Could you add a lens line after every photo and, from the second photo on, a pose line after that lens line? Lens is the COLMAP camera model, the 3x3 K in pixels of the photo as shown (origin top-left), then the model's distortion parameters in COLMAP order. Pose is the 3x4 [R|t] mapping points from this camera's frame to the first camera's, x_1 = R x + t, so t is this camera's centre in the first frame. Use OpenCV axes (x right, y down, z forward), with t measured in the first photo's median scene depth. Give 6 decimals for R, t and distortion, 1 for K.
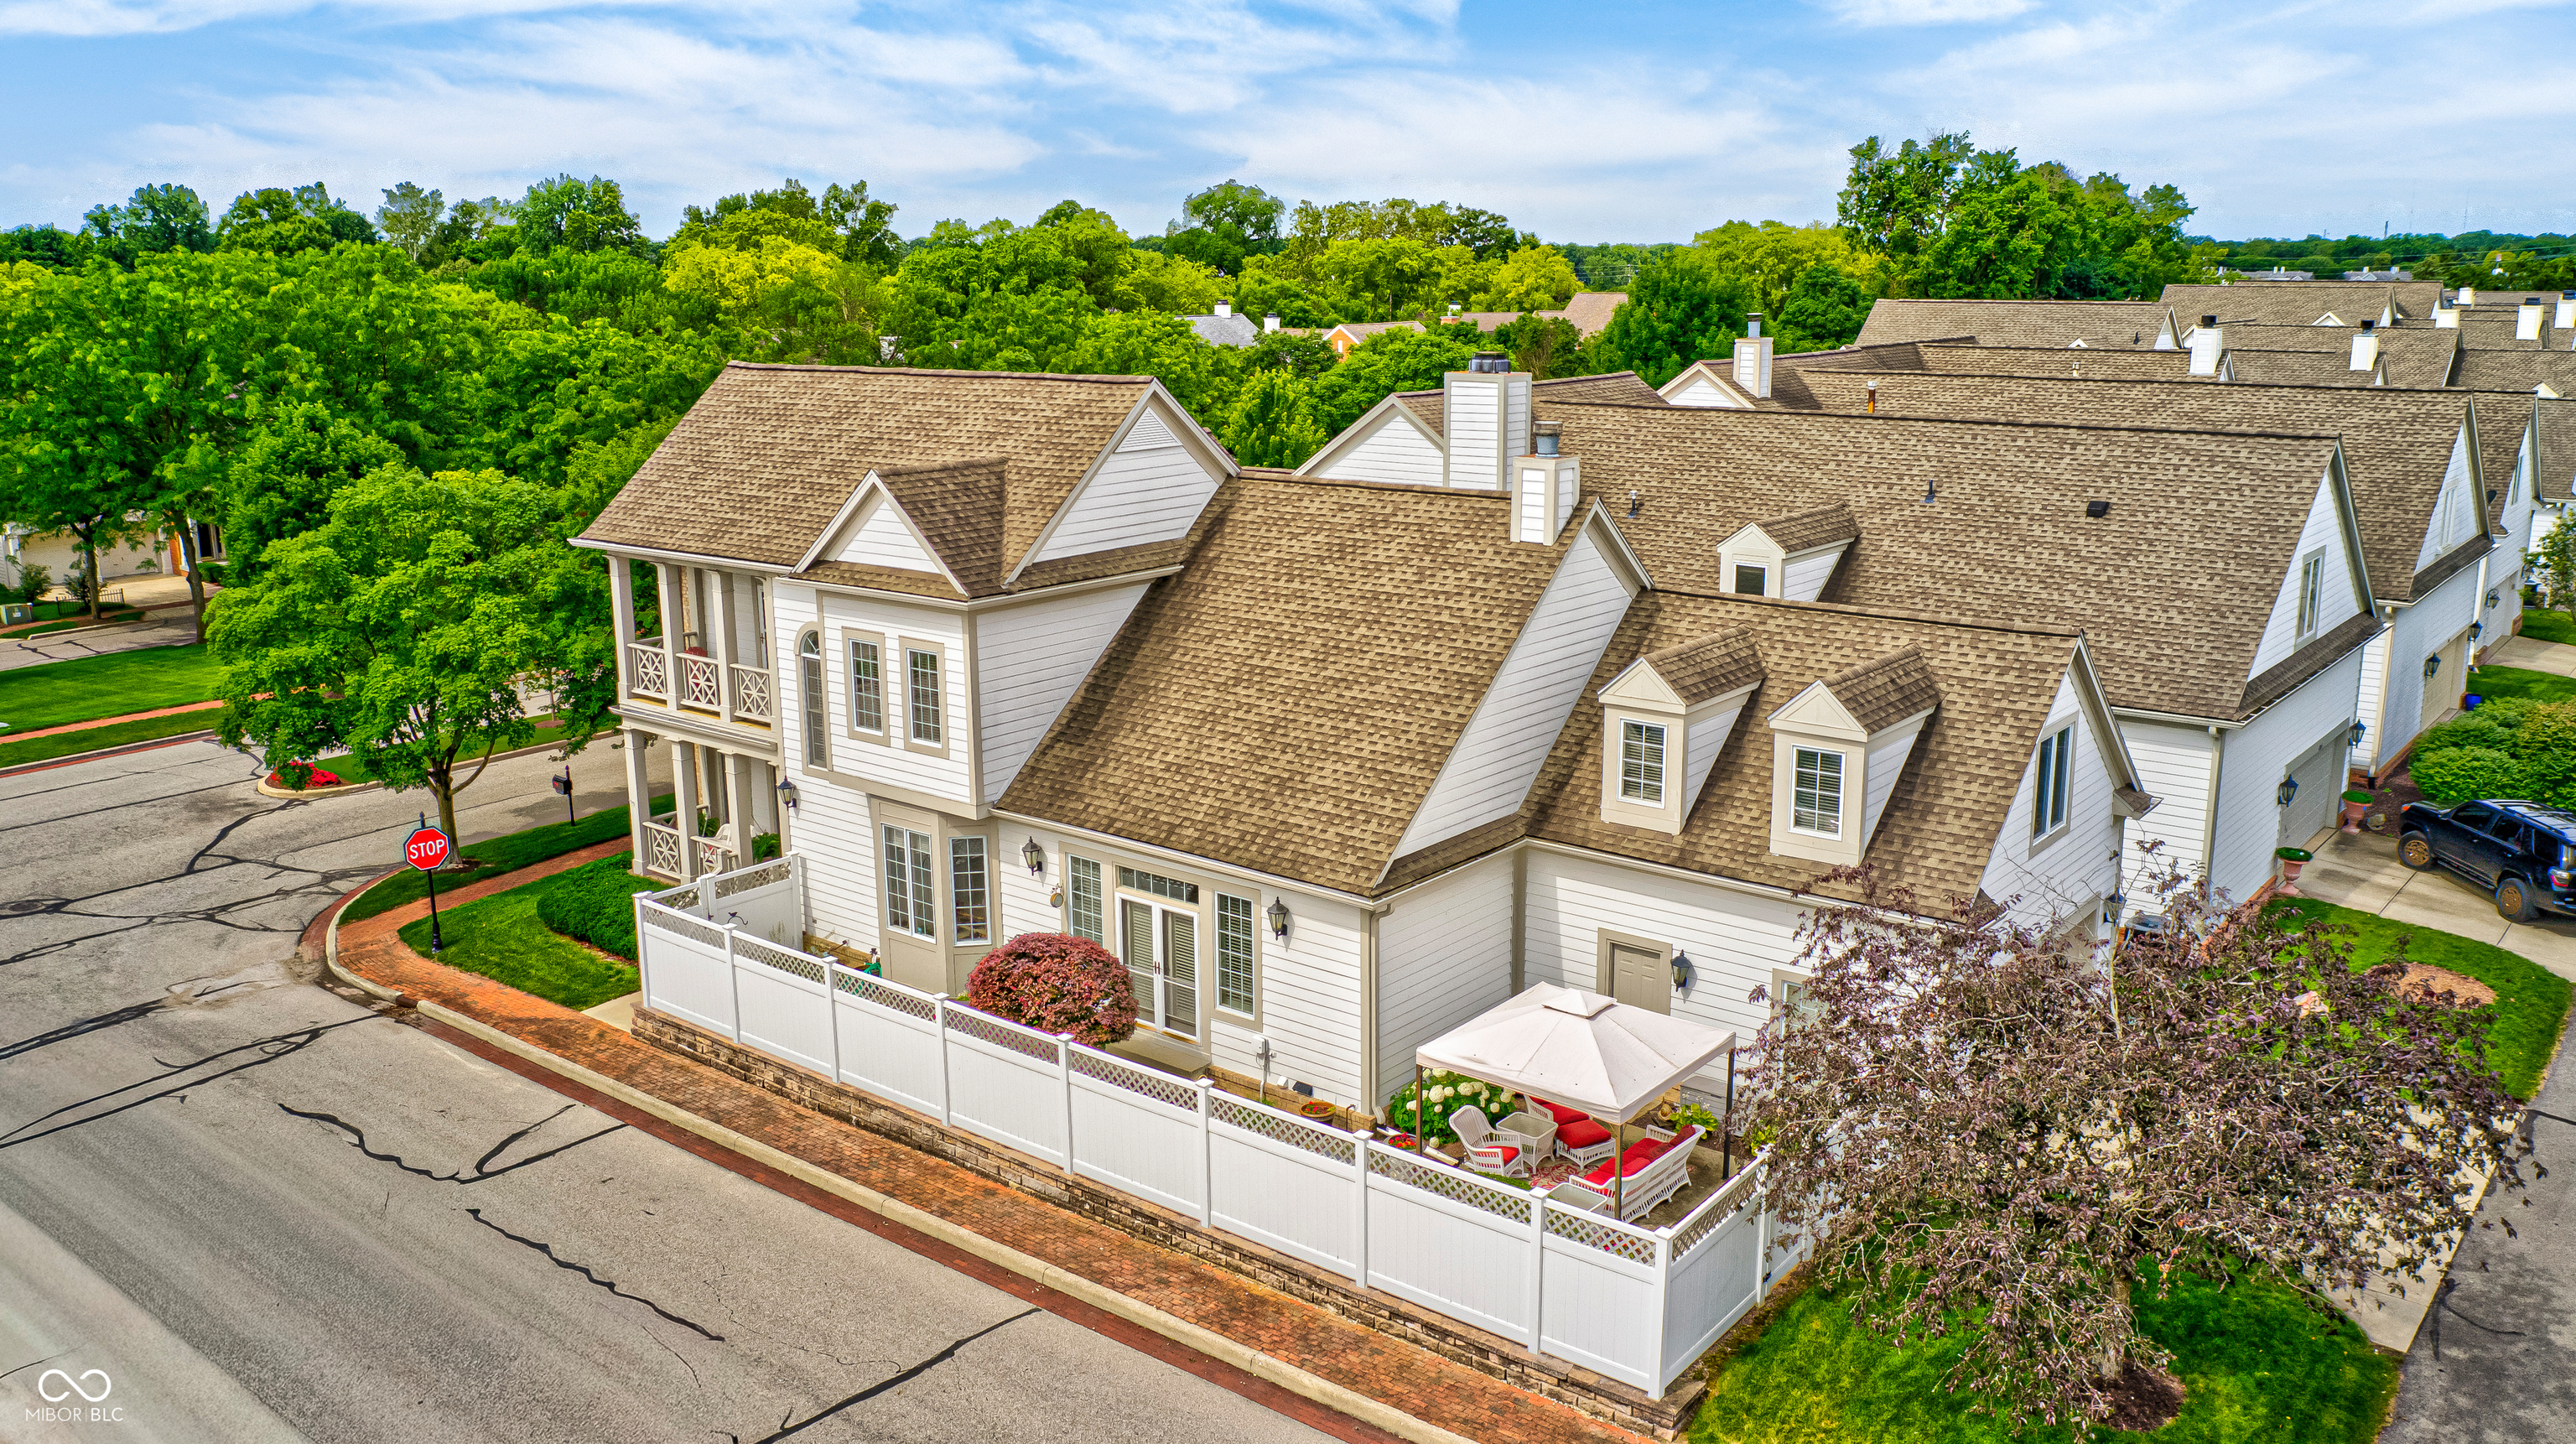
lens RADIAL K [[2108.6, 0, 1288.0], [0, 2108.6, 722.0], [0, 0, 1]] dist [-0.004615, -0.000129]
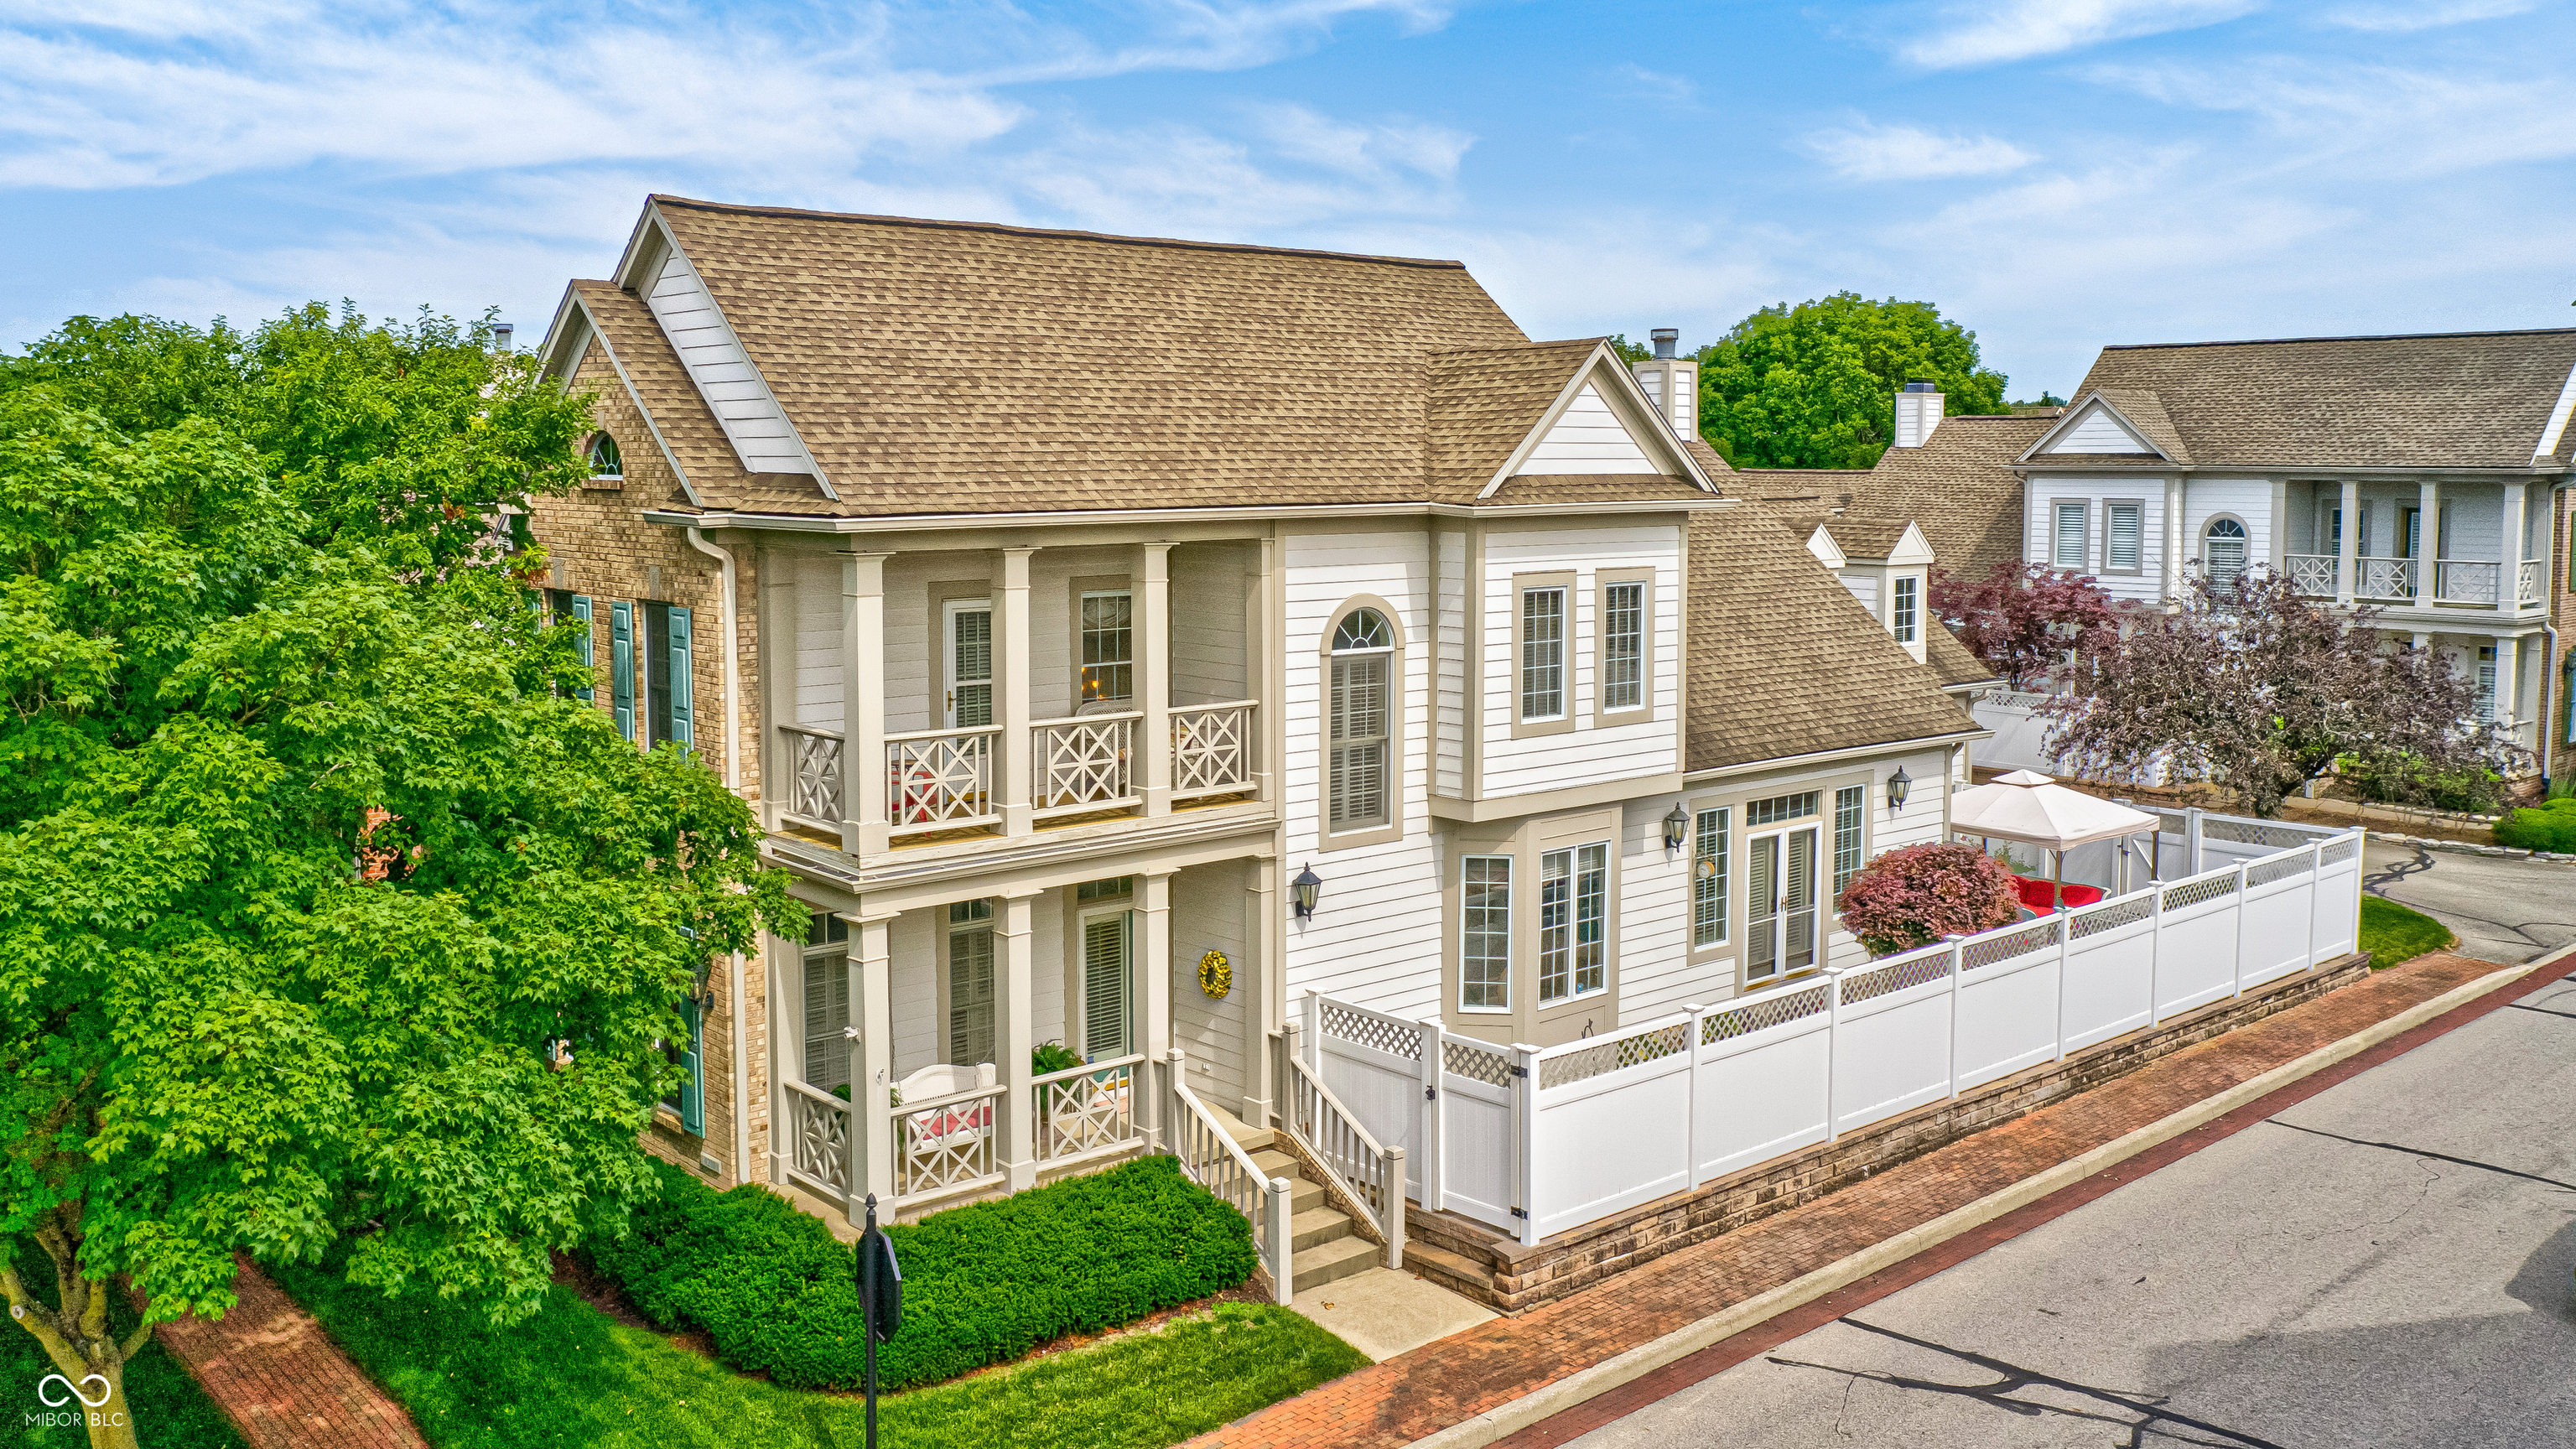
lens RADIAL K [[2068.1, 0, 1405.2], [0, 2068.1, 714.4], [0, 0, 1]] dist [-0.025877, -0.003017]
pose [[0.141453, -0.113344, 0.983435, -0.895211], [0.219705, 0.972243, 0.080452, -0.063442], [-0.965257, 0.204686, 0.162429, 0.957983]]
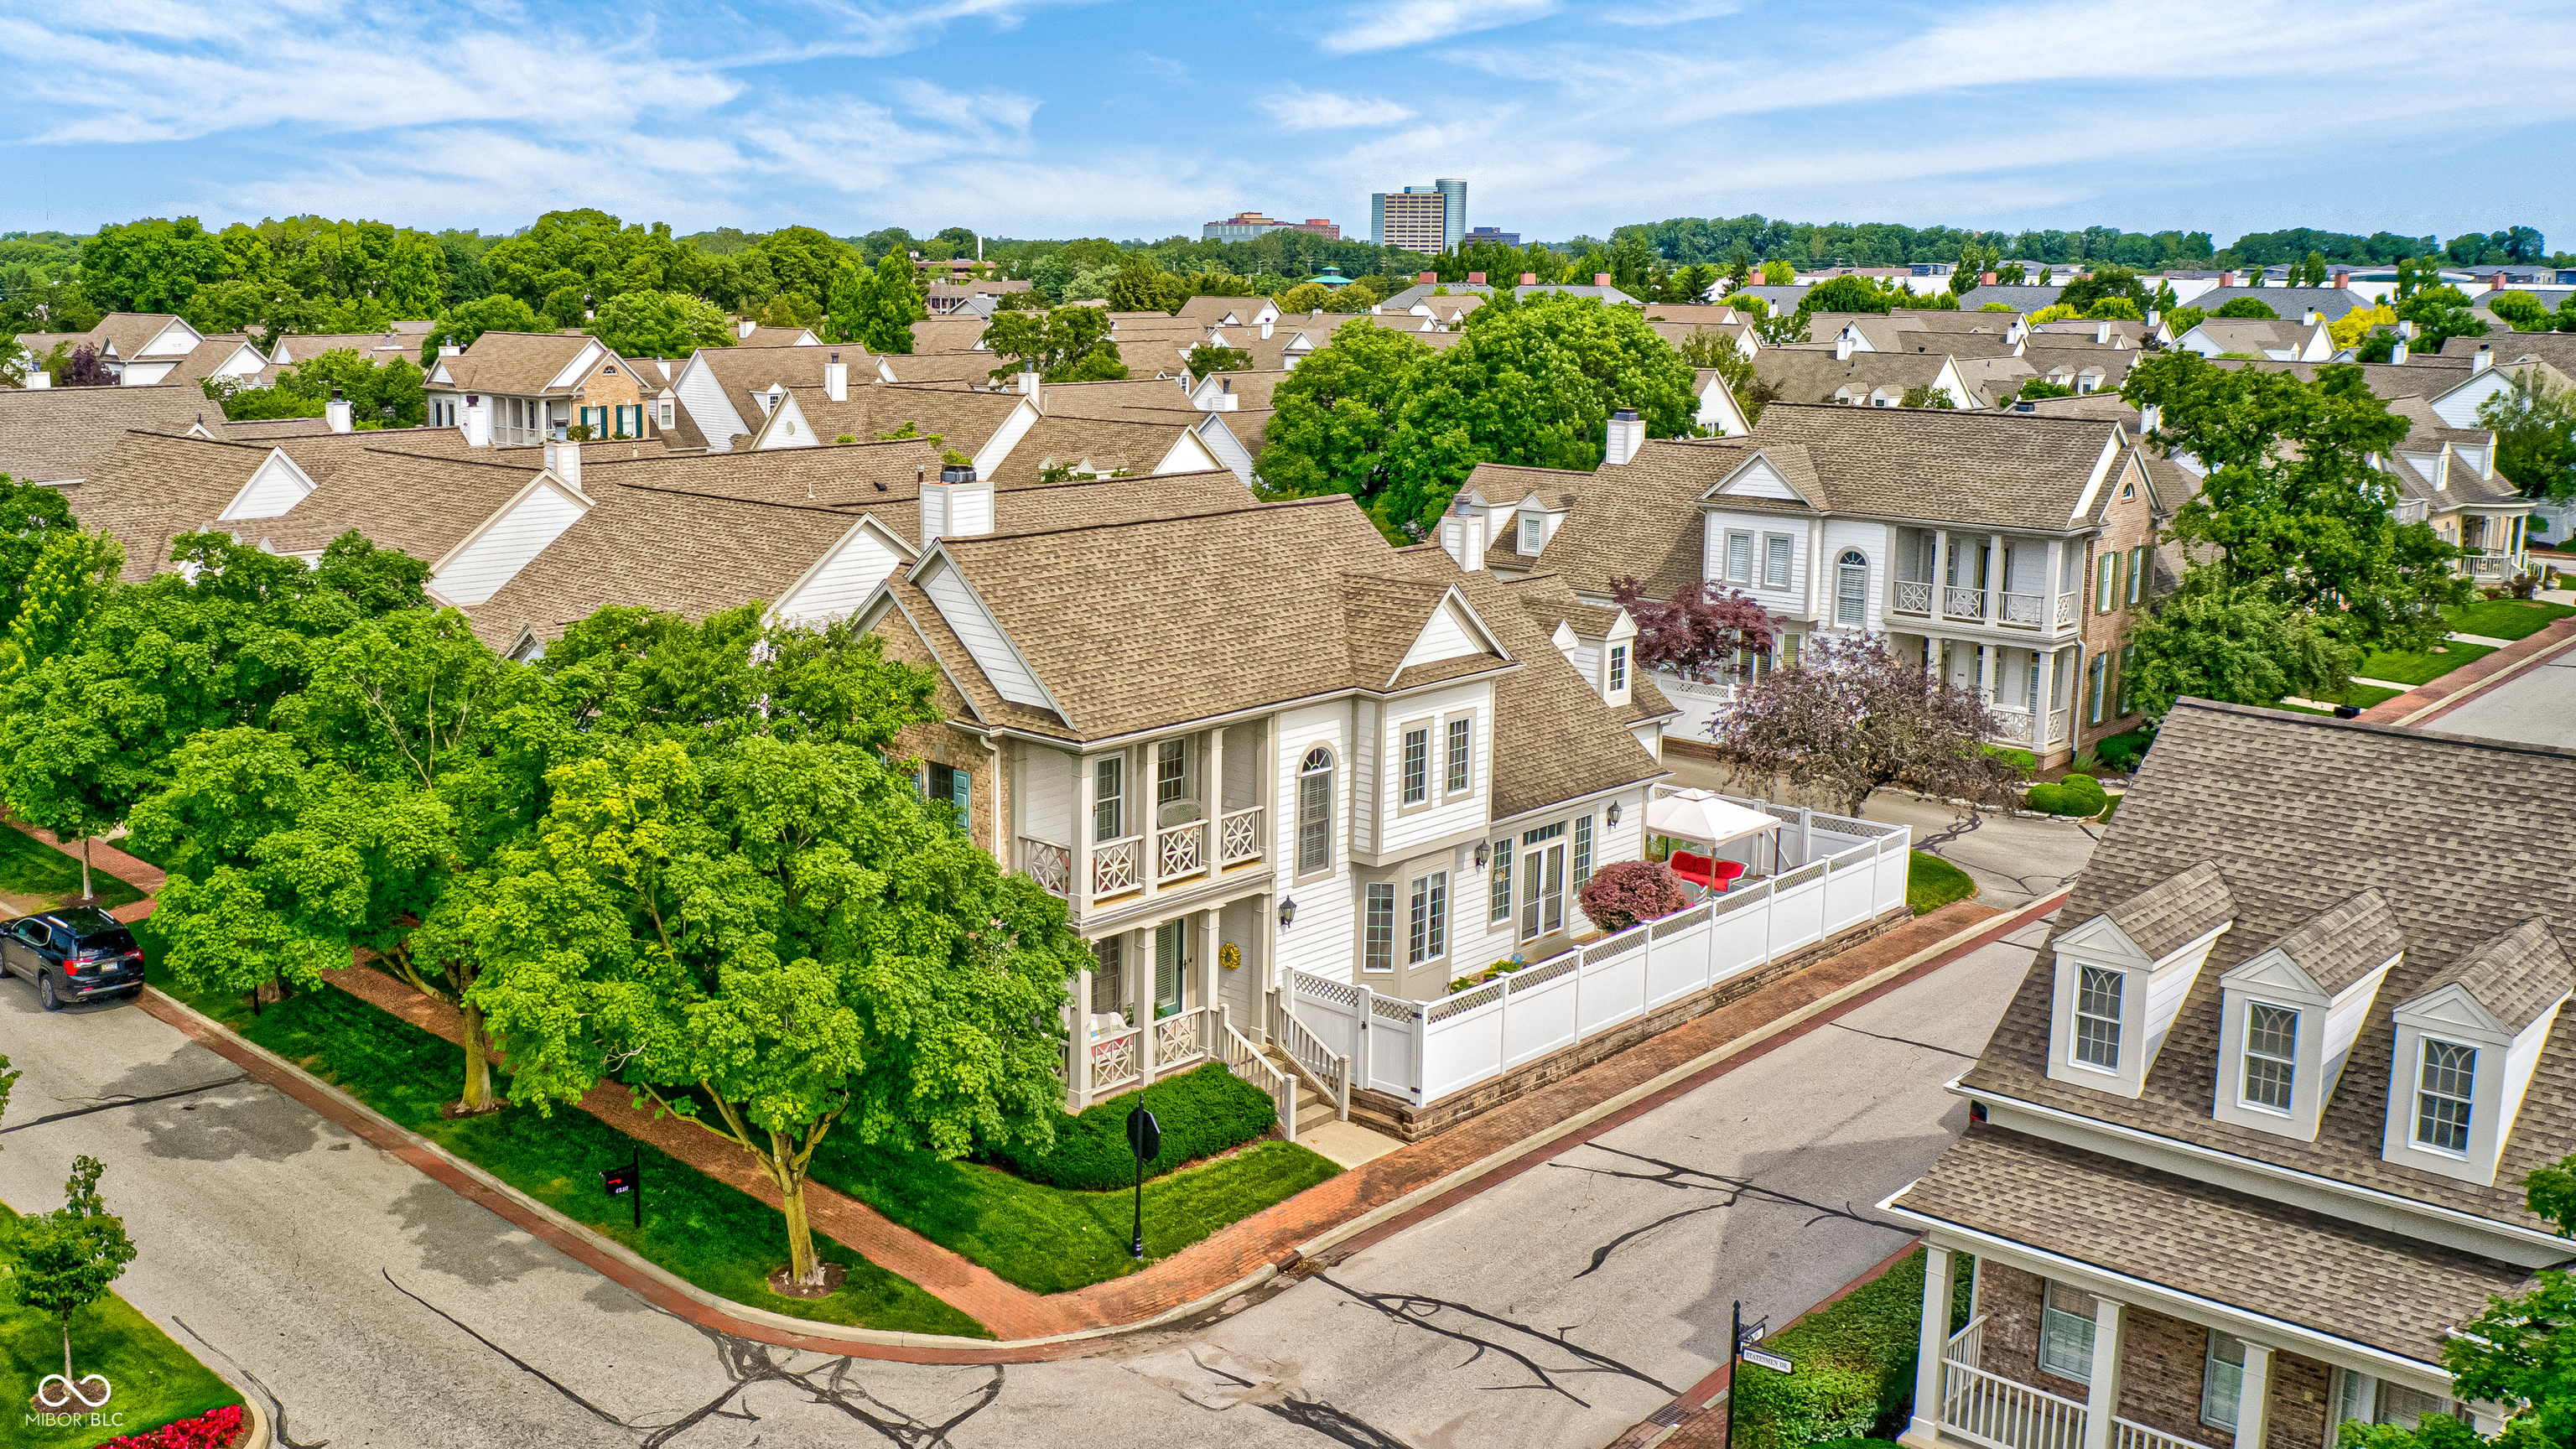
lens RADIAL K [[2108.5, 0, 1288.0], [0, 2108.5, 724.5], [0, 0, 1]] dist [-0.004615, -0.000129]
pose [[0.051228, -0.192952, 0.979870, -1.393168], [0.207242, 0.961854, 0.178570, -0.272715], [-0.976948, 0.193922, 0.089261, 0.980501]]
